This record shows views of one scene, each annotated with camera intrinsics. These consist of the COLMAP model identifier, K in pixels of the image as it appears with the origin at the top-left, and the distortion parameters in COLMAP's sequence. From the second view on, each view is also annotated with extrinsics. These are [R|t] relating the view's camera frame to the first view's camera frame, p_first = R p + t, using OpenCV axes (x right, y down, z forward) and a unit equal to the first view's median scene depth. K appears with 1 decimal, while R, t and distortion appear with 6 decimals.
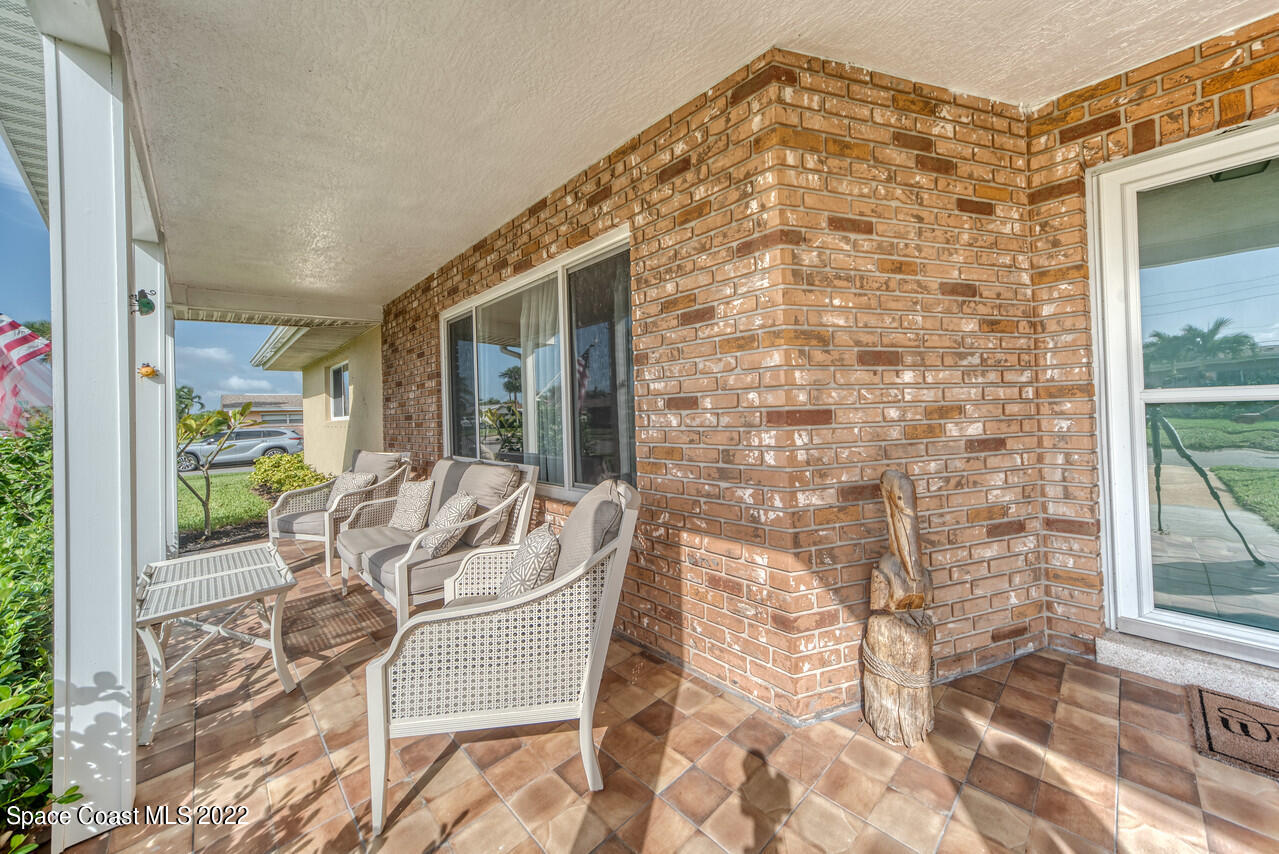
lens RADIAL K [[463.2, 0, 669.7], [0, 463.2, 405.2], [0, 0, 1]] dist [0.006882, 0.001111]
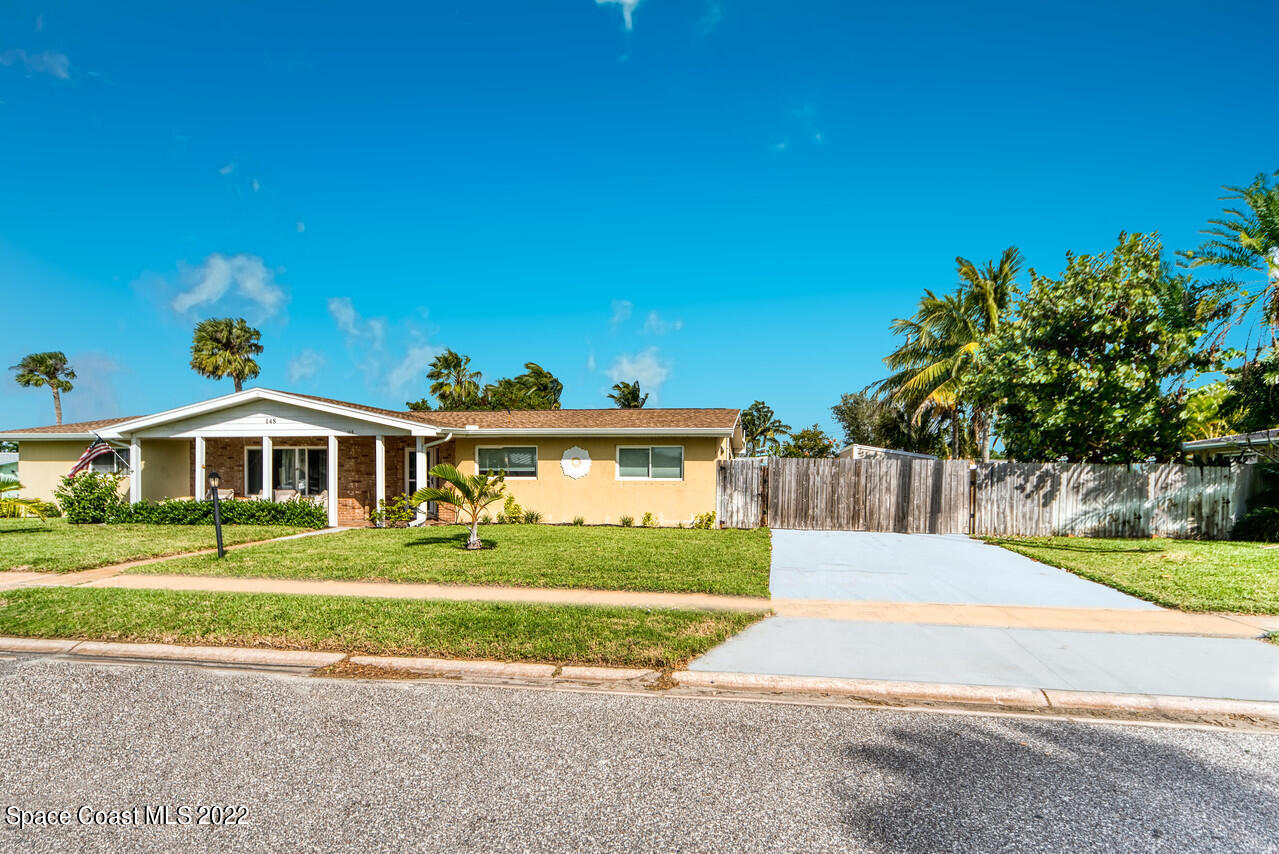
lens RADIAL K [[582.1, 0, 624.4], [0, 582.1, 482.3], [0, 0, 1]] dist [0.001017, 0.000175]
pose [[0.801443, 0.038032, 0.596861, -1.680935], [-0.041415, 0.999110, -0.008053, -0.057754], [-0.596635, -0.018265, 0.802305, -8.198279]]
